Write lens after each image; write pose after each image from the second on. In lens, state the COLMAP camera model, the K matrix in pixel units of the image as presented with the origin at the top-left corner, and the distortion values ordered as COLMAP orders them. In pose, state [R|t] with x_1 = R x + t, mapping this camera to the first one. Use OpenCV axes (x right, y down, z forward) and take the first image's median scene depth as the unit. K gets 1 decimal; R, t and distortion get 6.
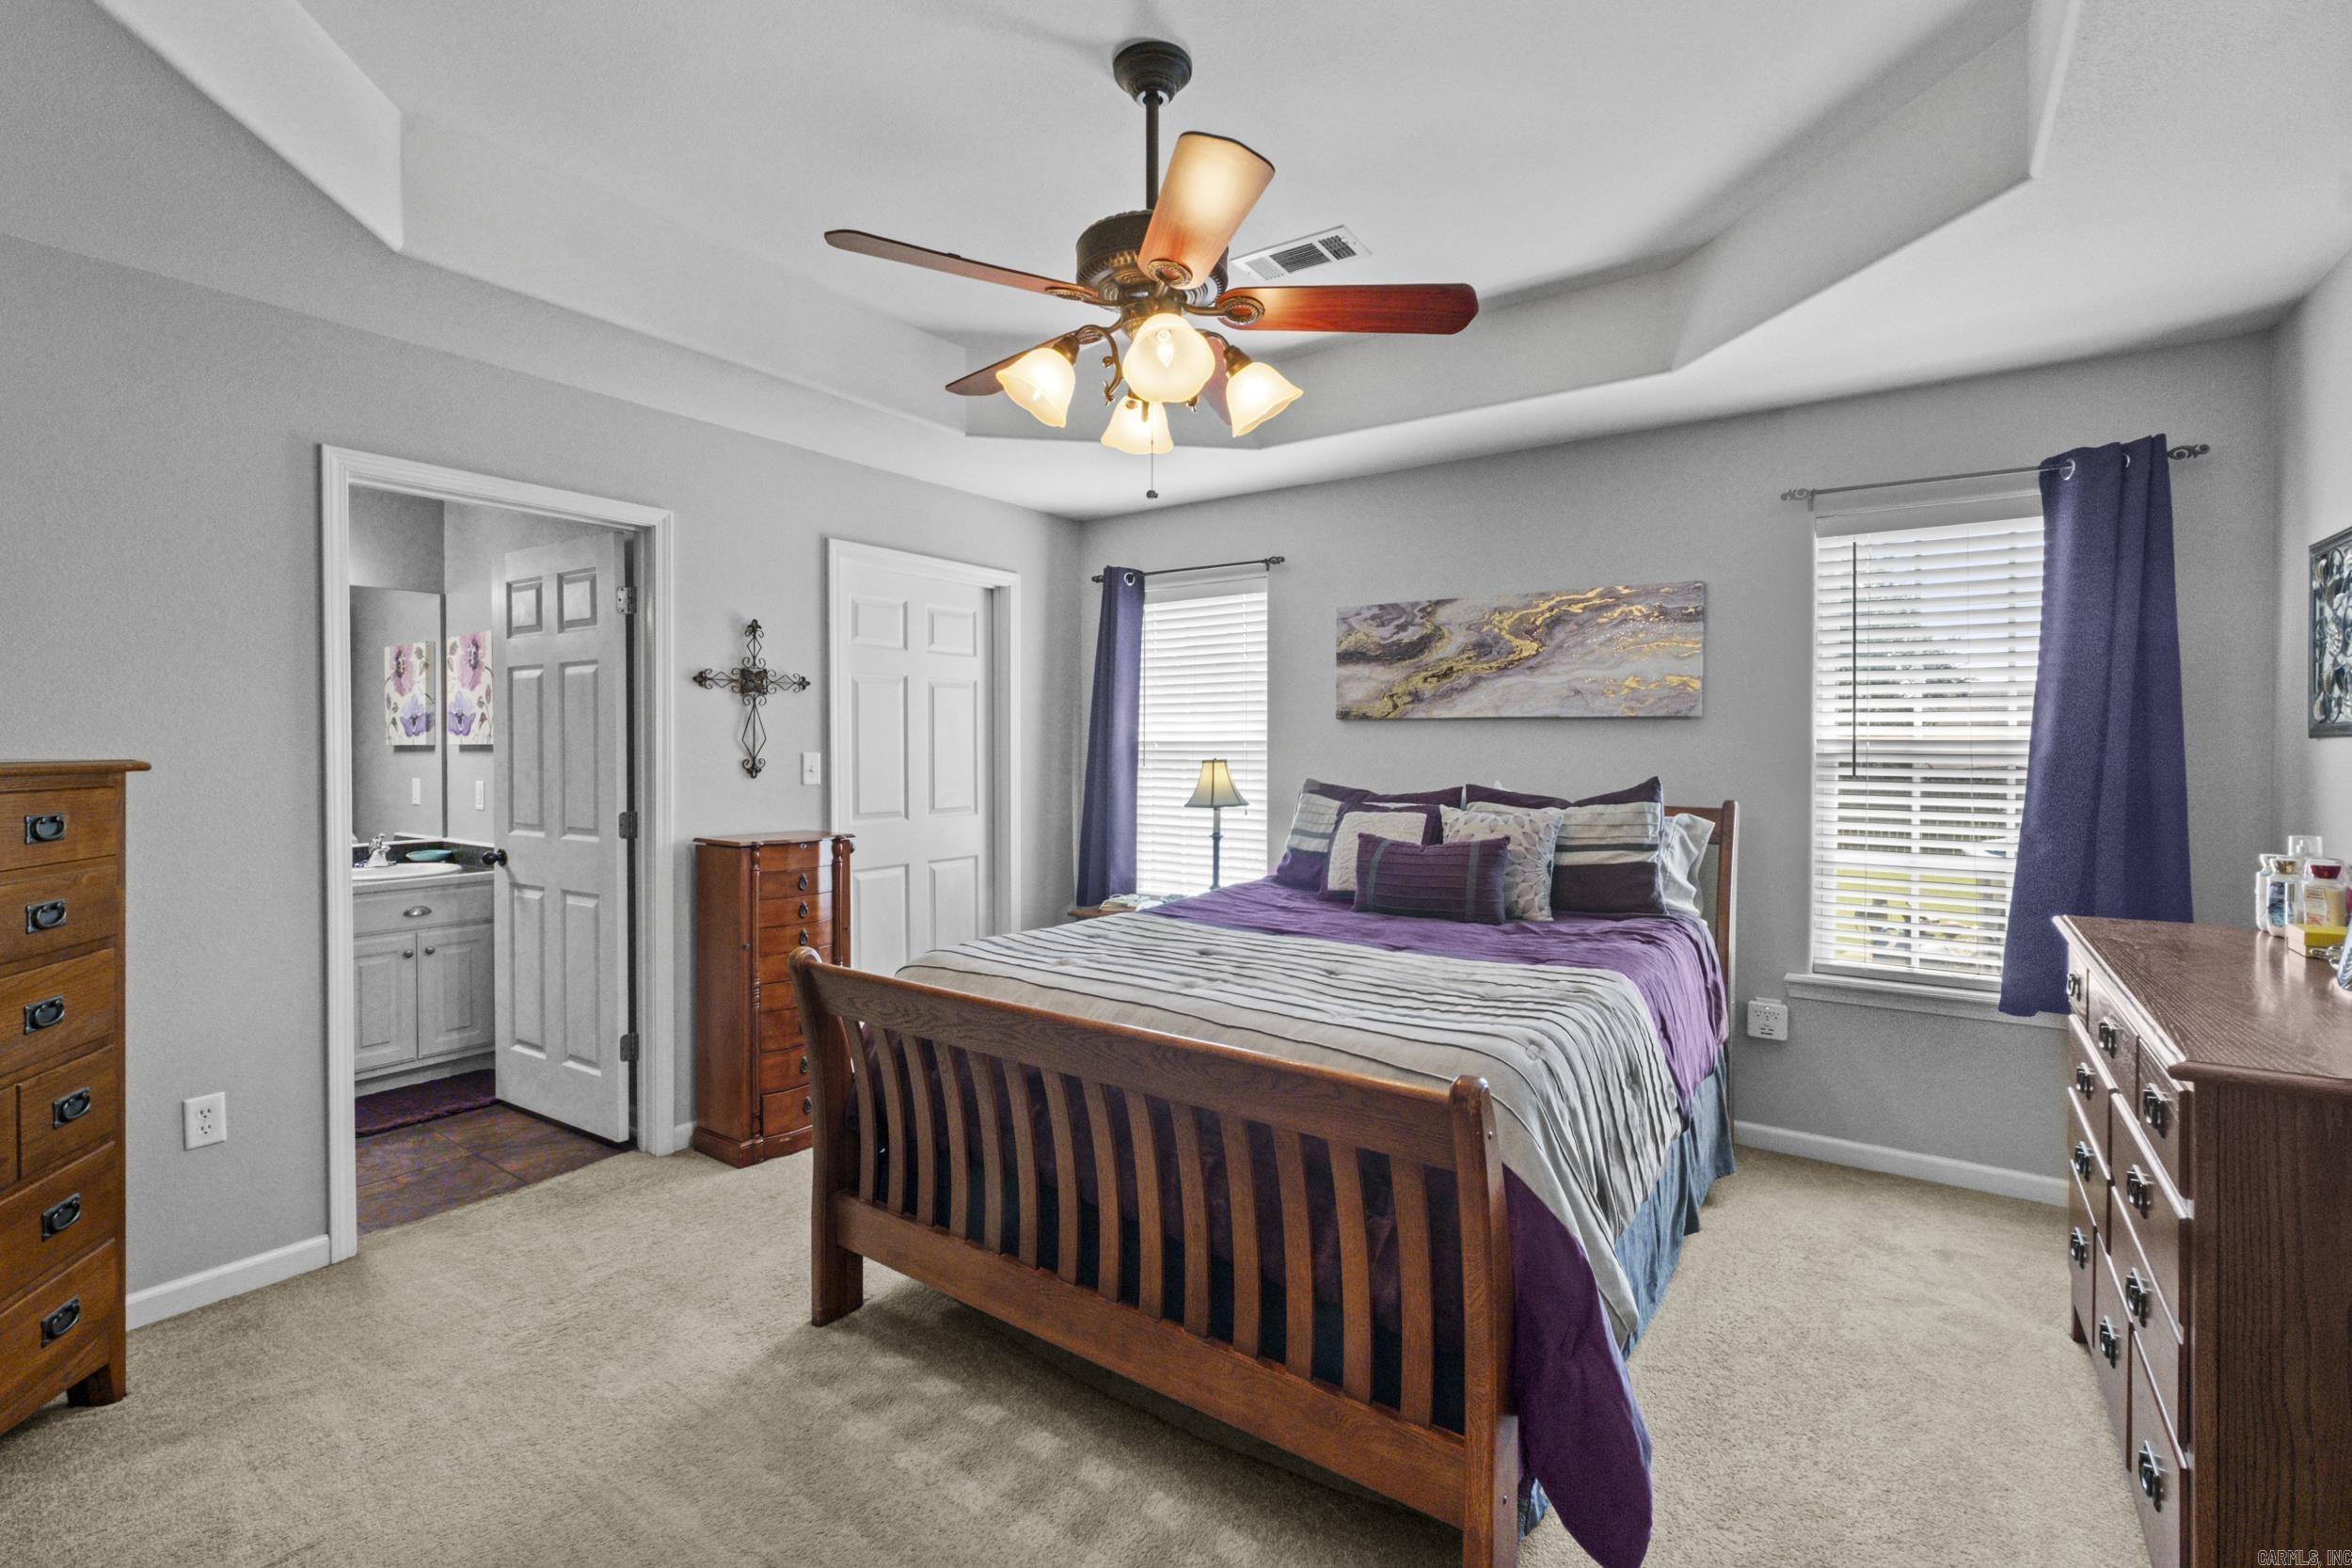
lens RADIAL K [[1055.9, 0, 1148.5], [0, 1055.9, 756.1], [0, 0, 1]] dist [-0.007722, 0.000324]
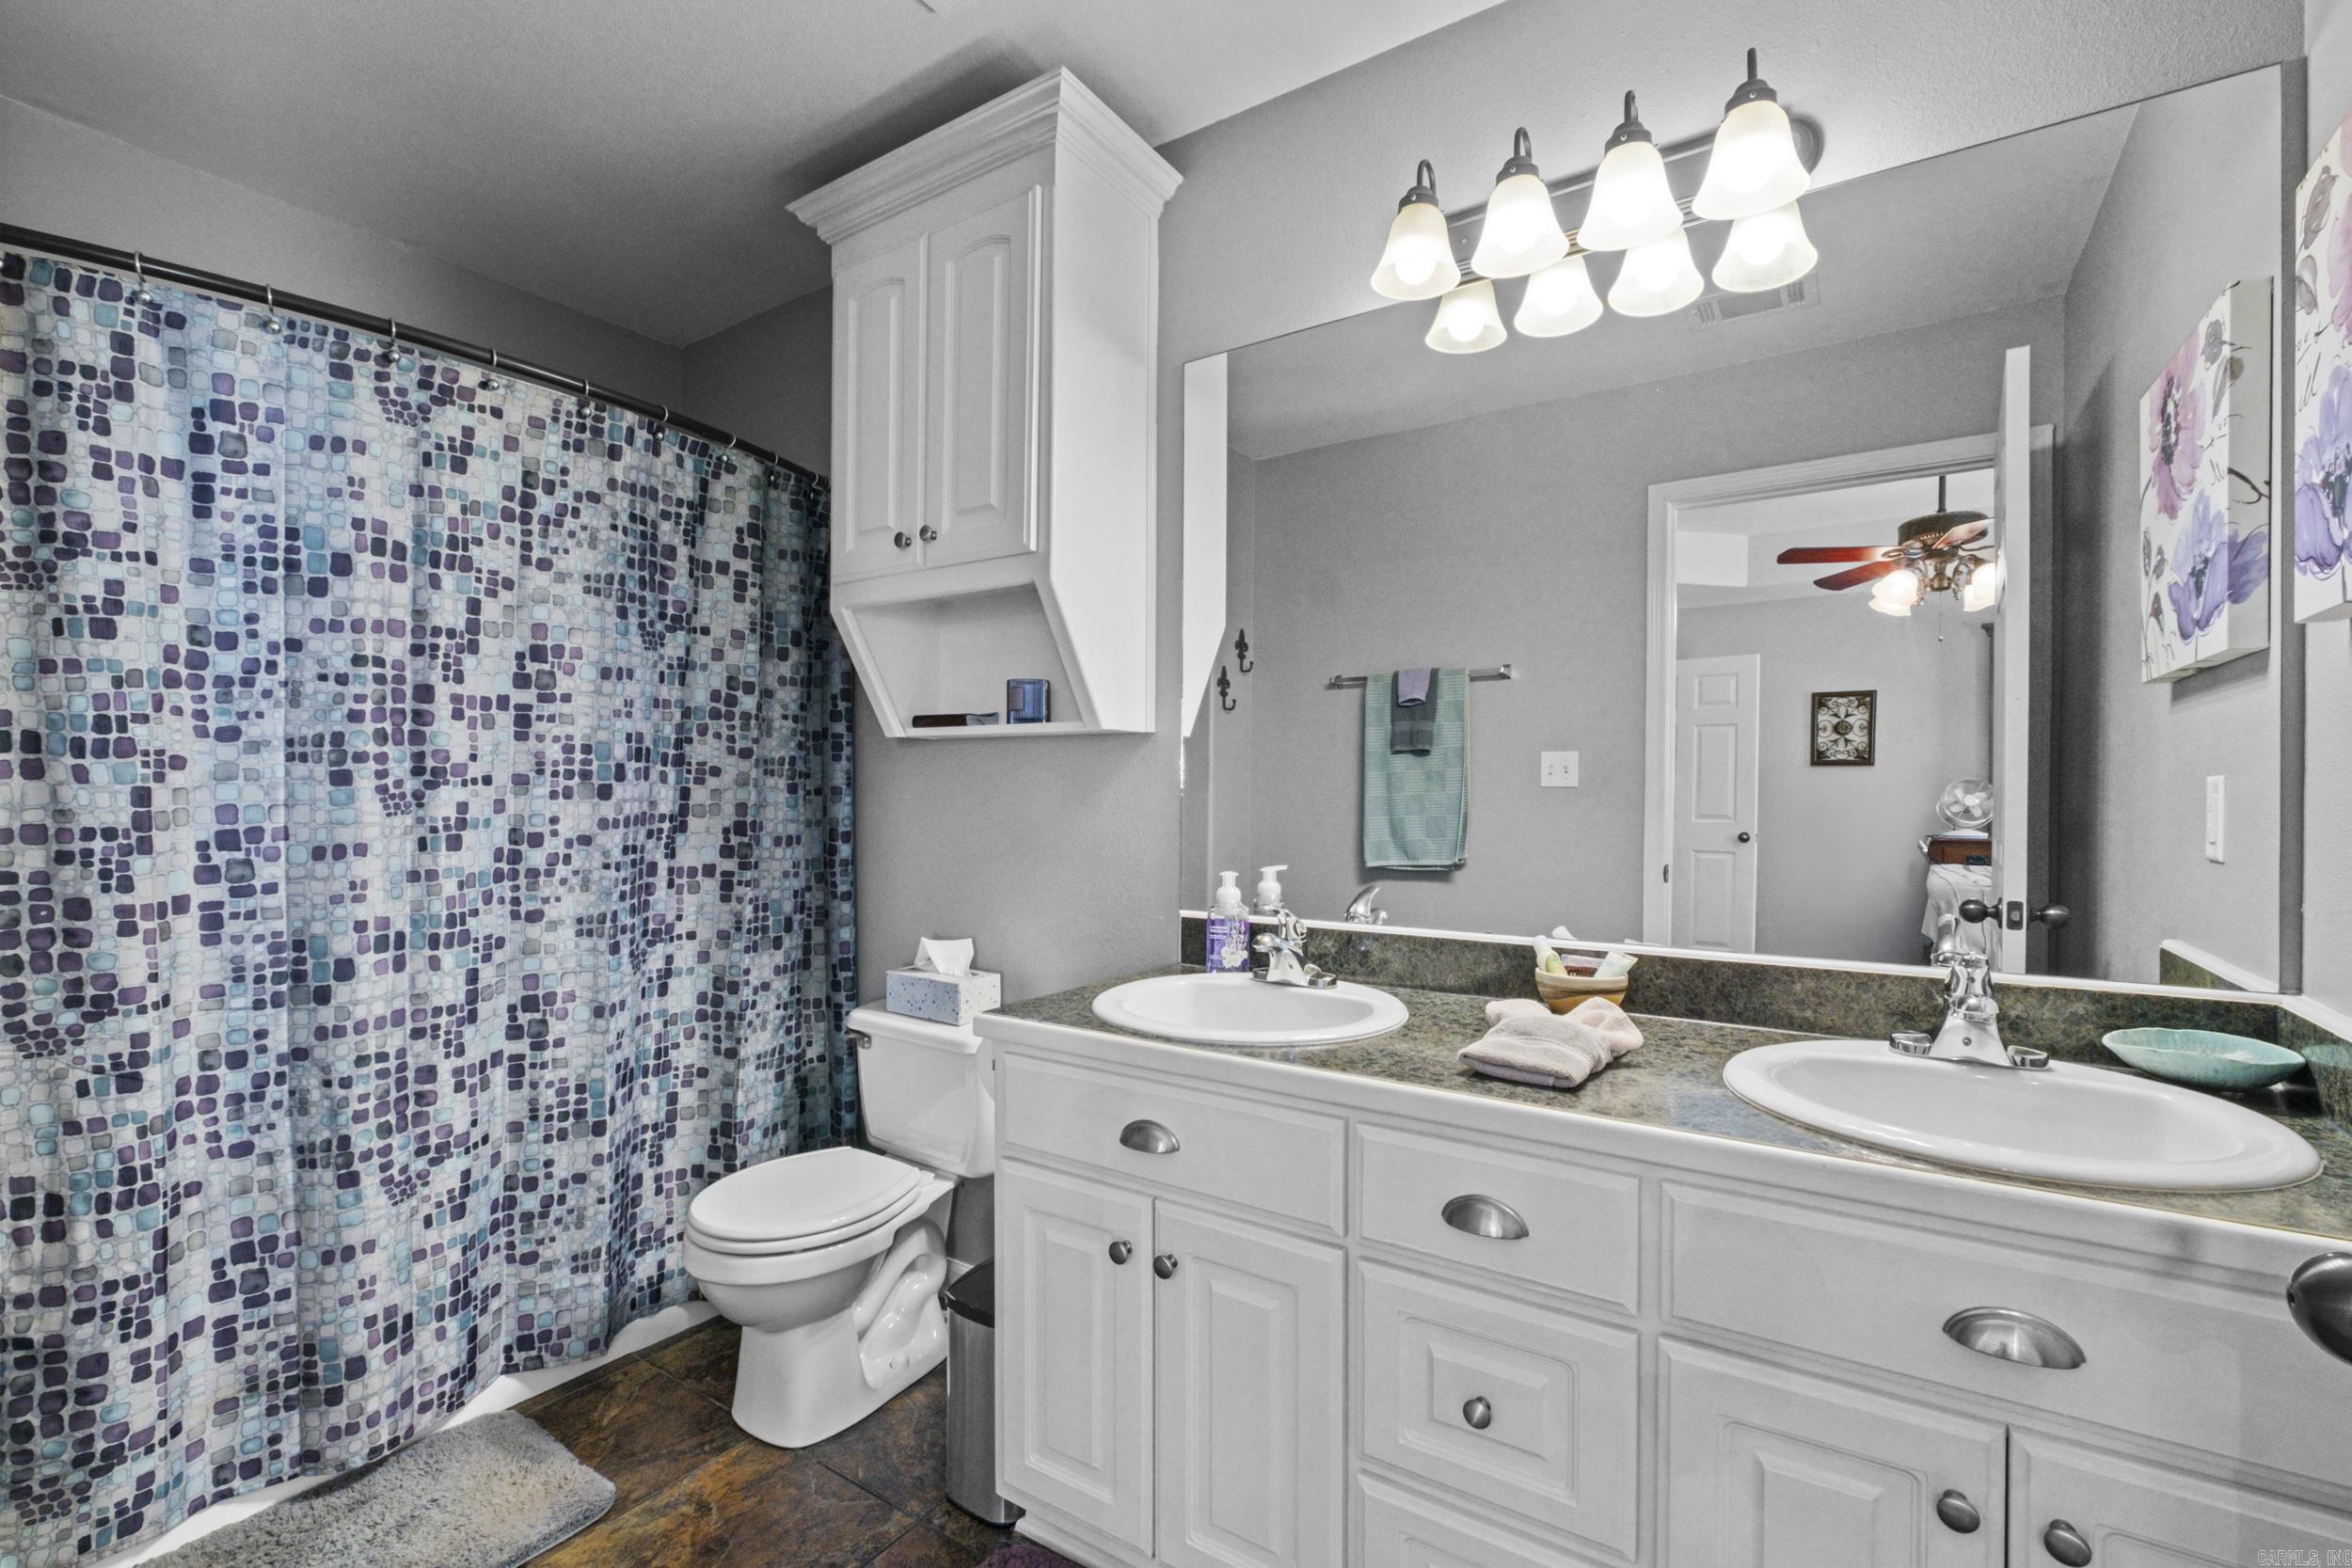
lens RADIAL K [[1037.9, 0, 1164.4], [0, 1037.9, 780.5], [0, 0, 1]] dist [0.000648, 0.000444]
pose [[0.042838, -0.001034, -0.999082, -0.521916], [-0.011992, 0.999927, -0.001549, 0.035041], [0.999010, 0.012047, 0.042822, 0.874087]]
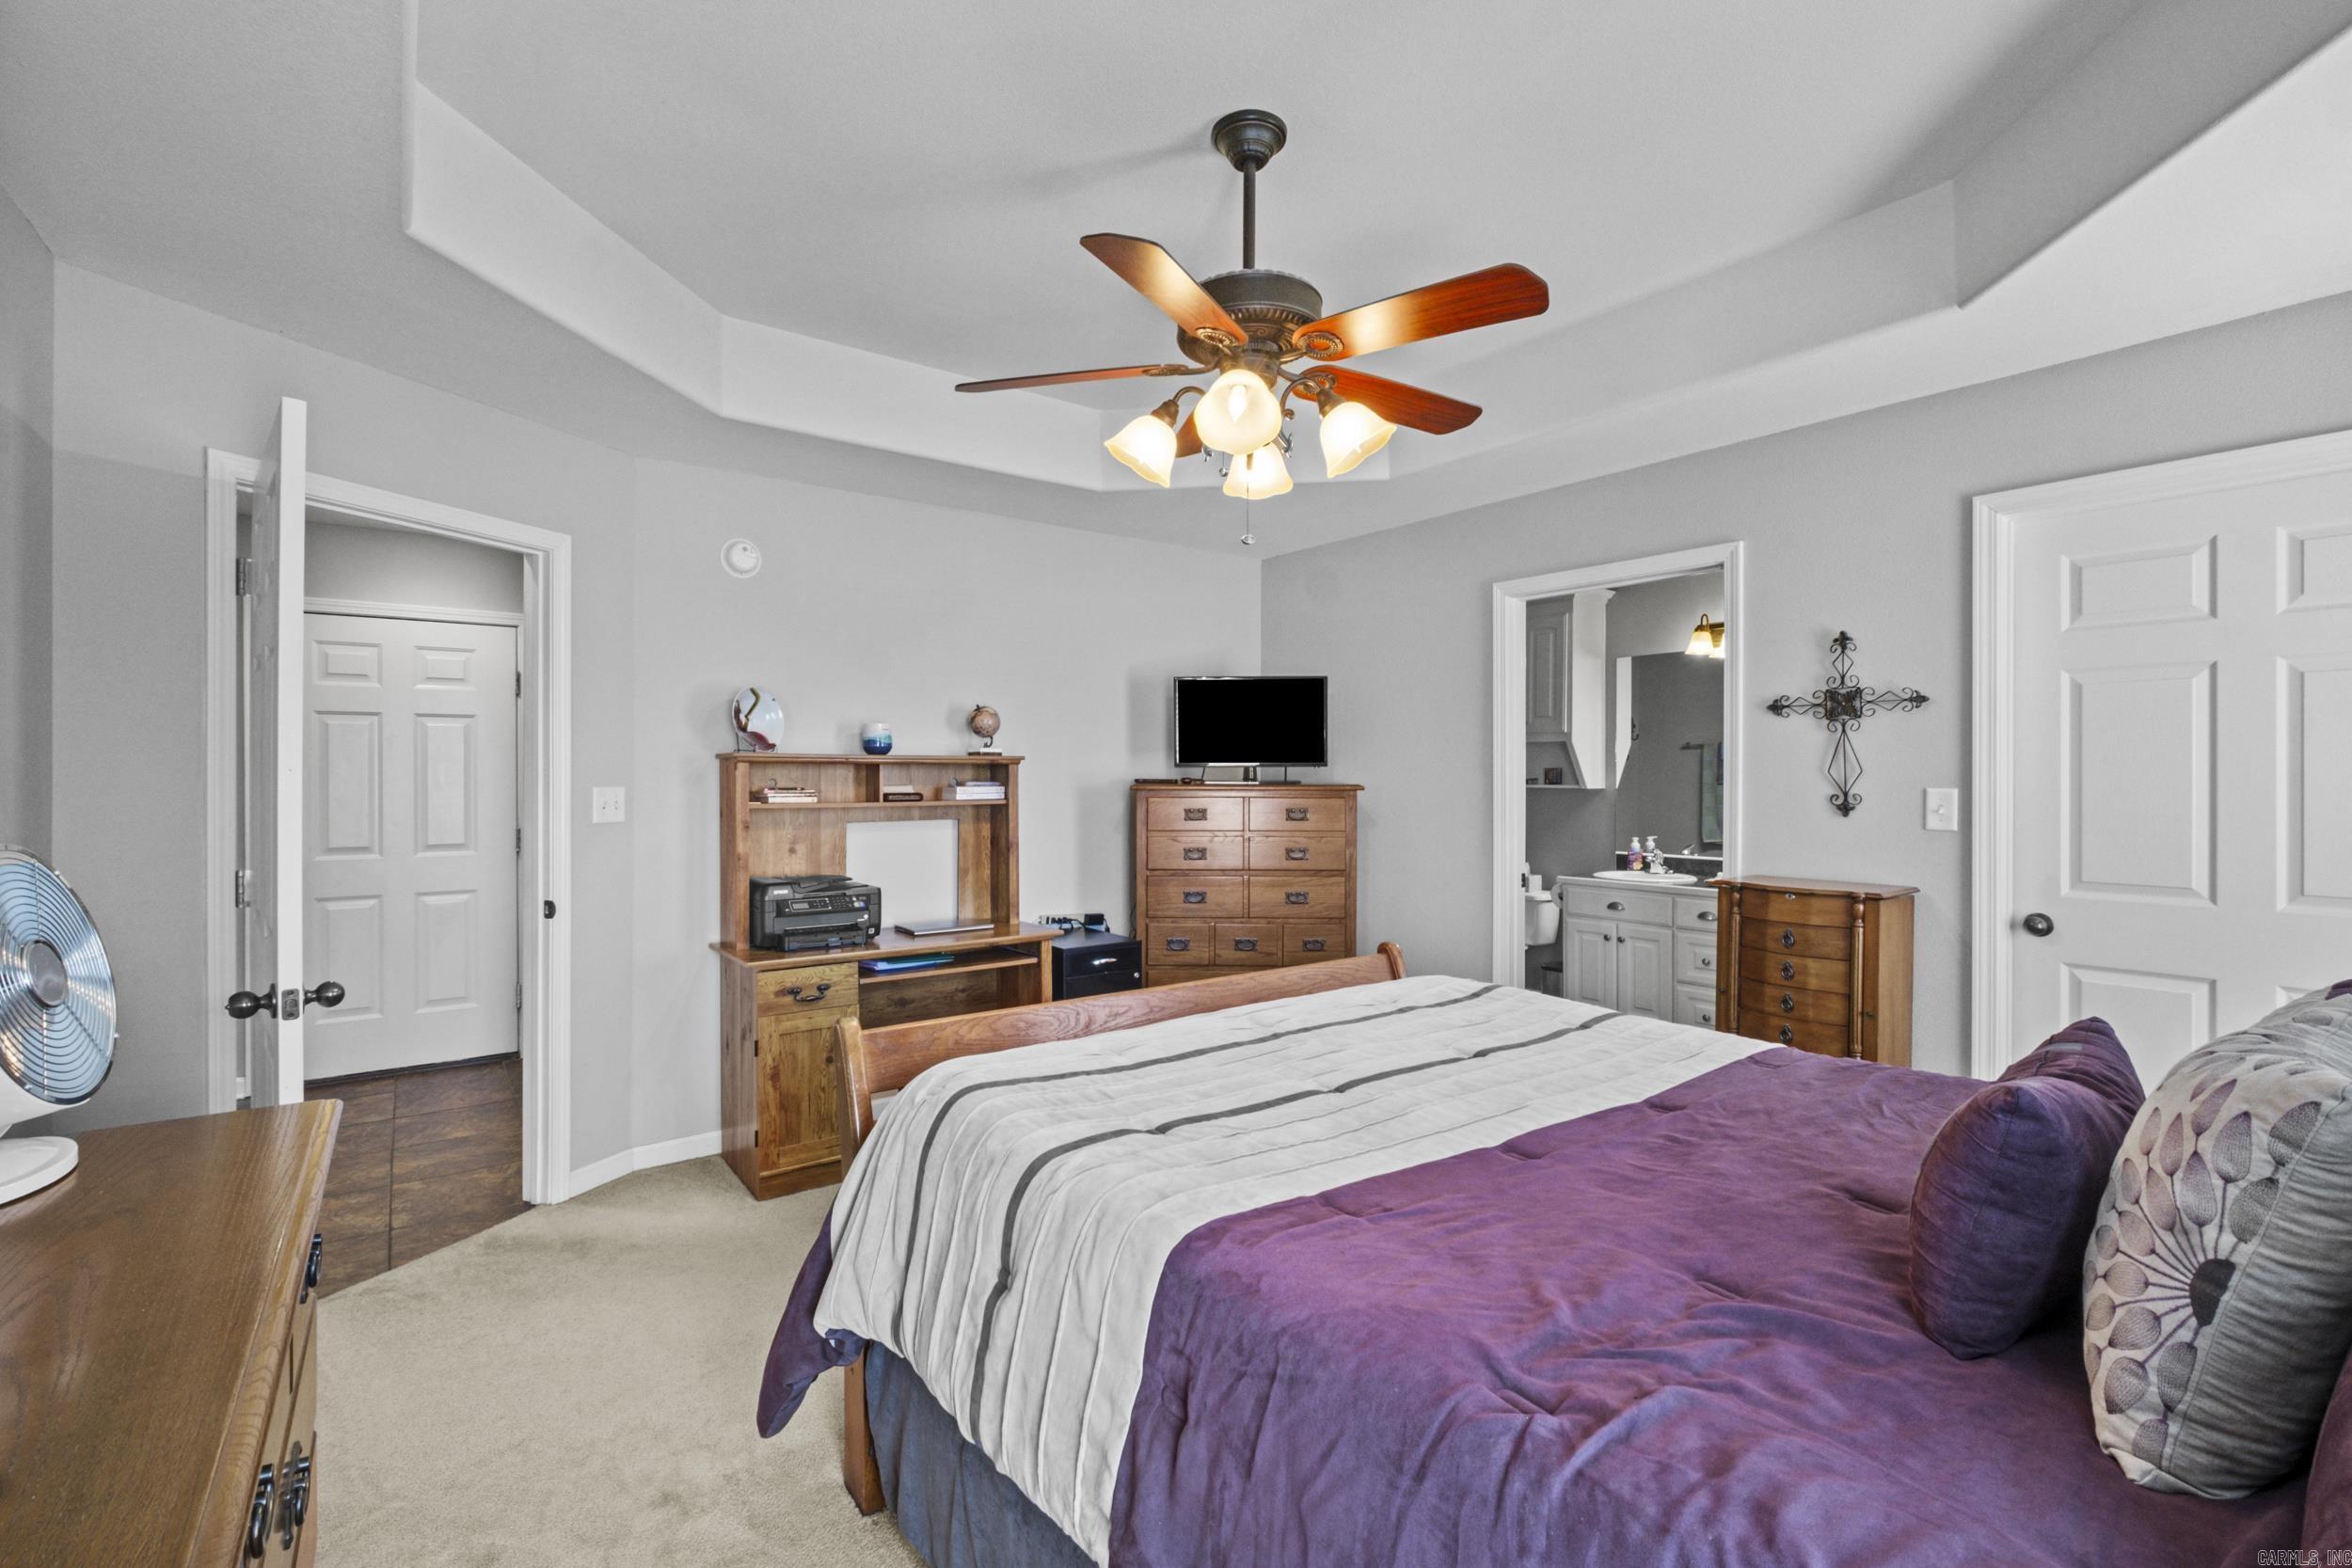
lens RADIAL K [[1020.4, 0, 1156.3], [0, 1020.4, 776.0], [0, 0, 1]] dist [-0.005113, -0.000523]
pose [[-0.291769, 0.000625, -0.956489, 0.565551], [-0.012211, 0.999916, 0.004379, -0.008907], [0.956411, 0.012958, -0.291736, 0.697417]]
